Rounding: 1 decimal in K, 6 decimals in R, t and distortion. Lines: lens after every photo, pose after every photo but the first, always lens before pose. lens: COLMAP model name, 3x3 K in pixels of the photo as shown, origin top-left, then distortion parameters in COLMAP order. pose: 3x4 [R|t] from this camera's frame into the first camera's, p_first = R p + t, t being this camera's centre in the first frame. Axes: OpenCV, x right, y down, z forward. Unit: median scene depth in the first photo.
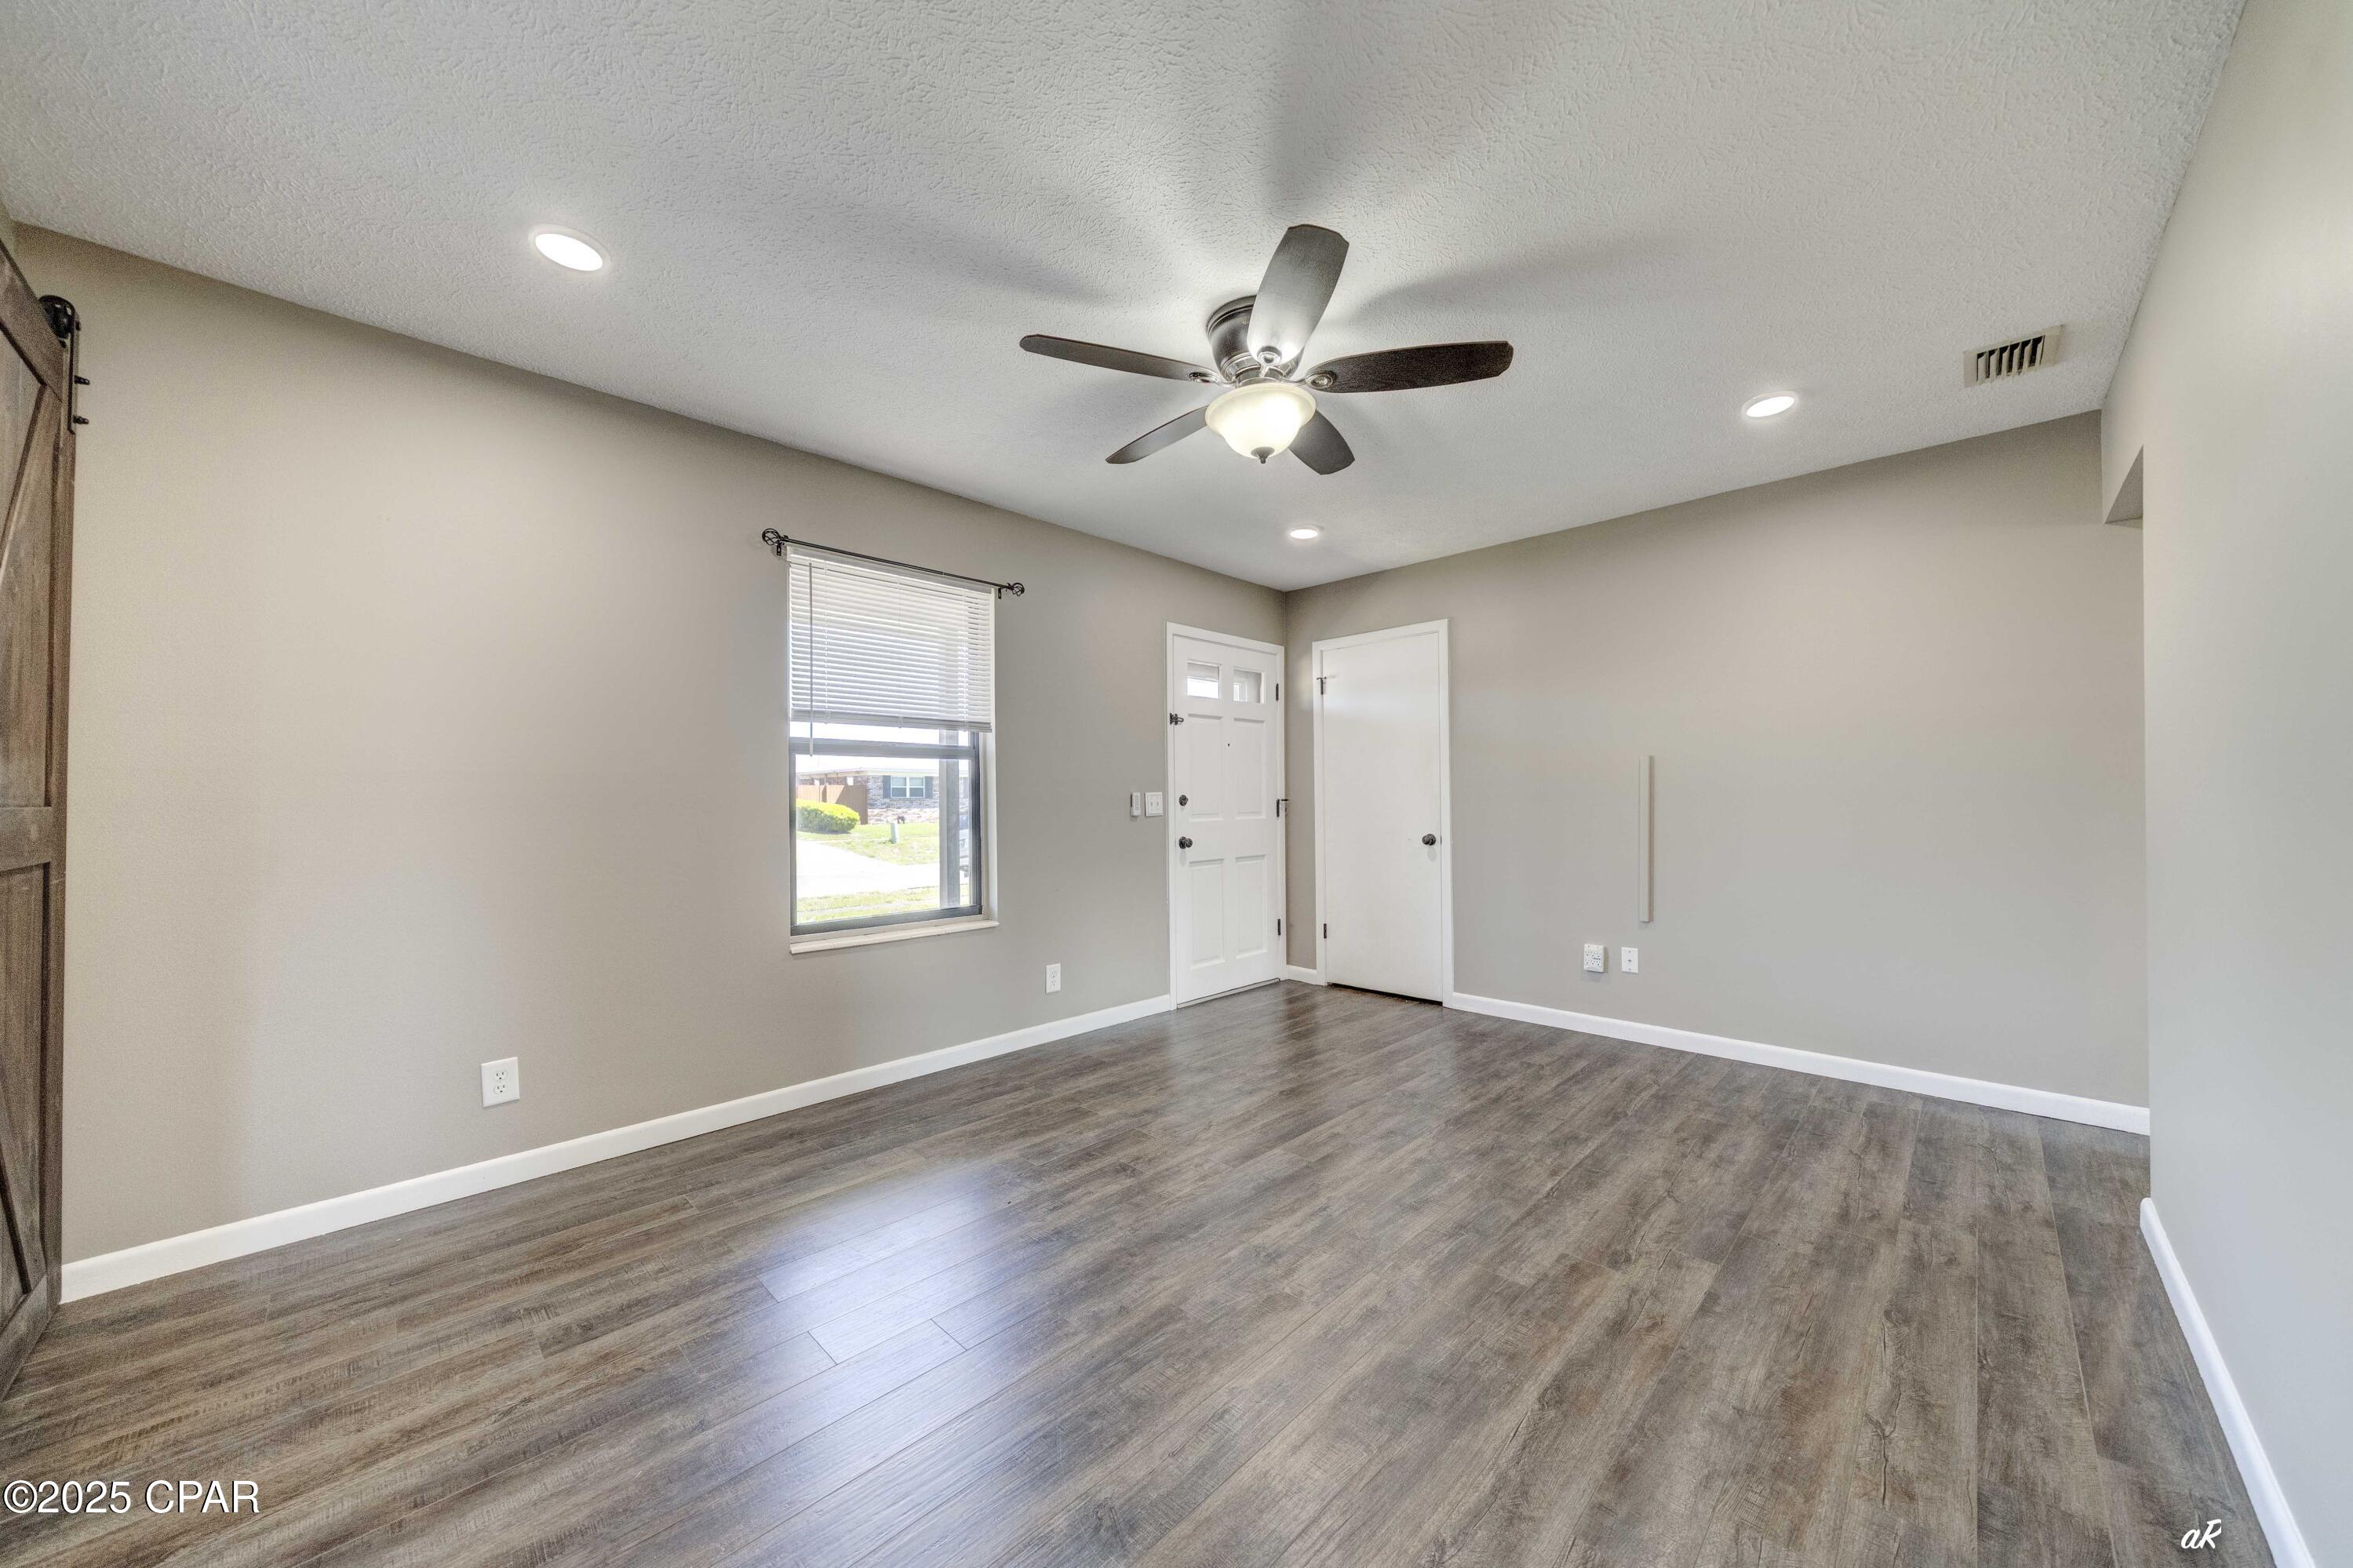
lens RADIAL K [[821.7, 0, 1193.5], [0, 821.7, 792.1], [0, 0, 1]] dist [-0.002143, -0.000062]
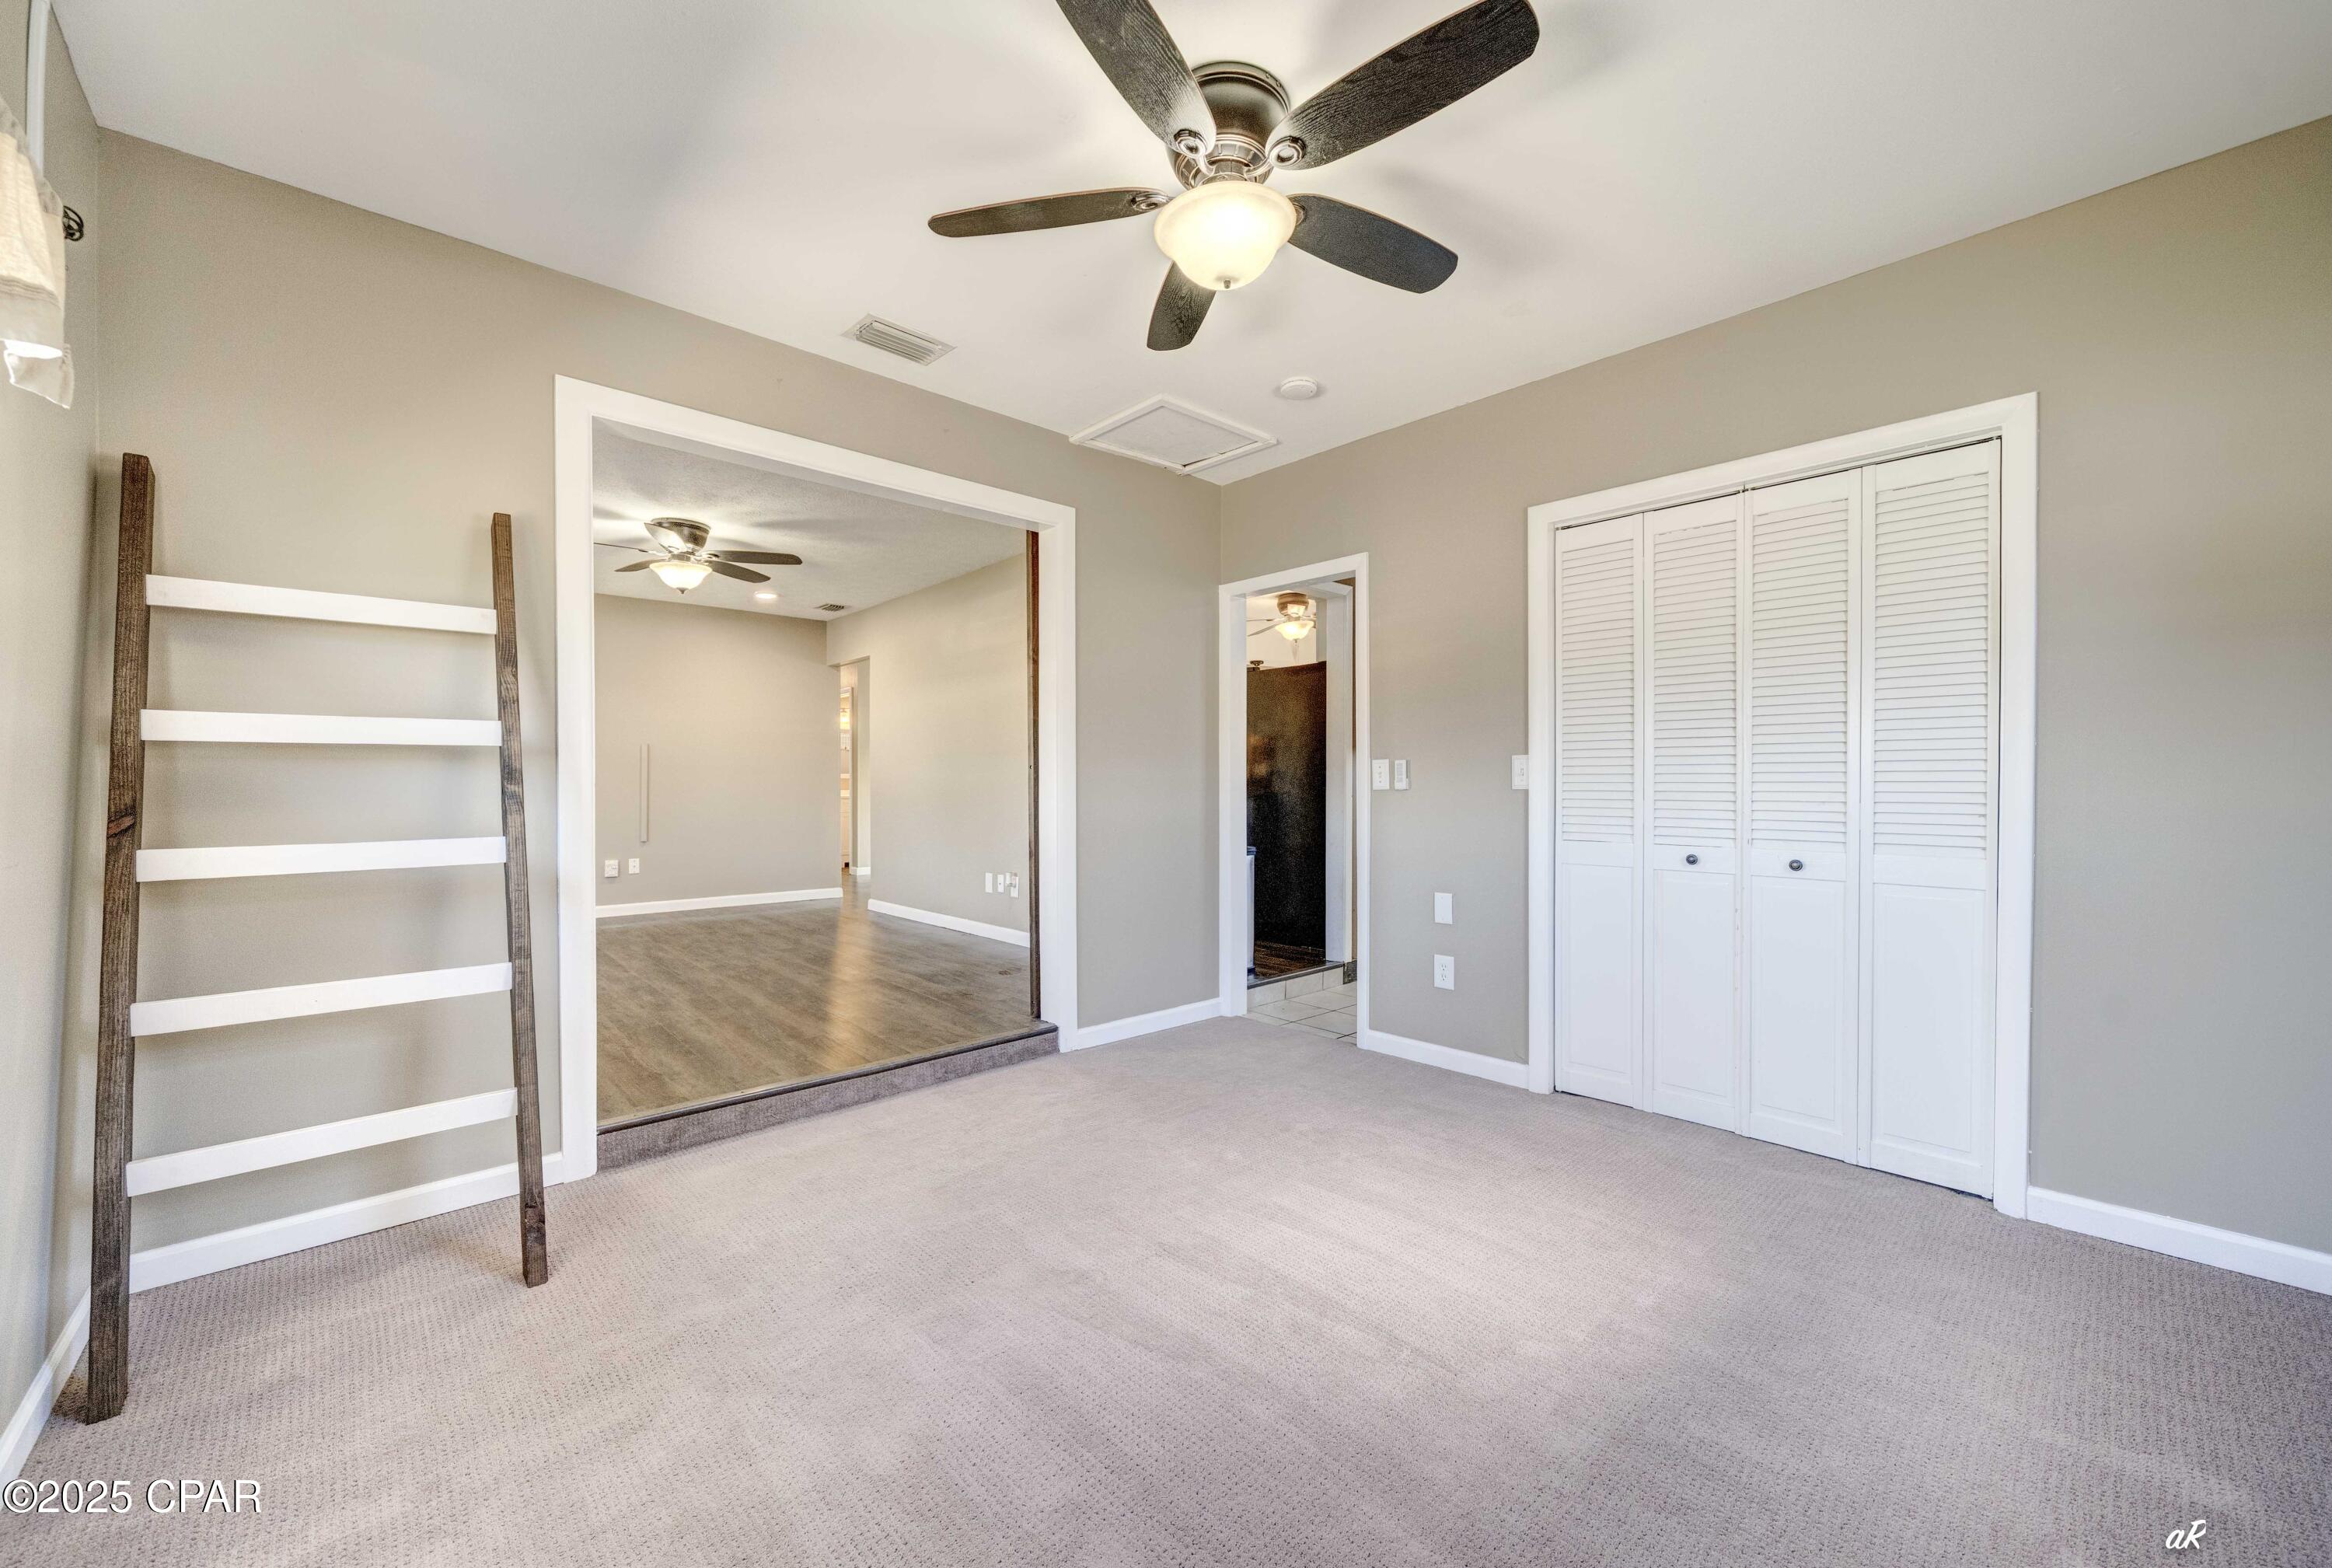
lens RADIAL K [[890.7, 0, 1160.9], [0, 890.7, 796.5], [0, 0, 1]] dist [0.000084, 0.000041]
pose [[0.075275, -0.005998, 0.997145, -1.454495], [-0.012343, 0.999900, 0.006946, 0.046572], [-0.997086, -0.012831, 0.075193, -0.244076]]
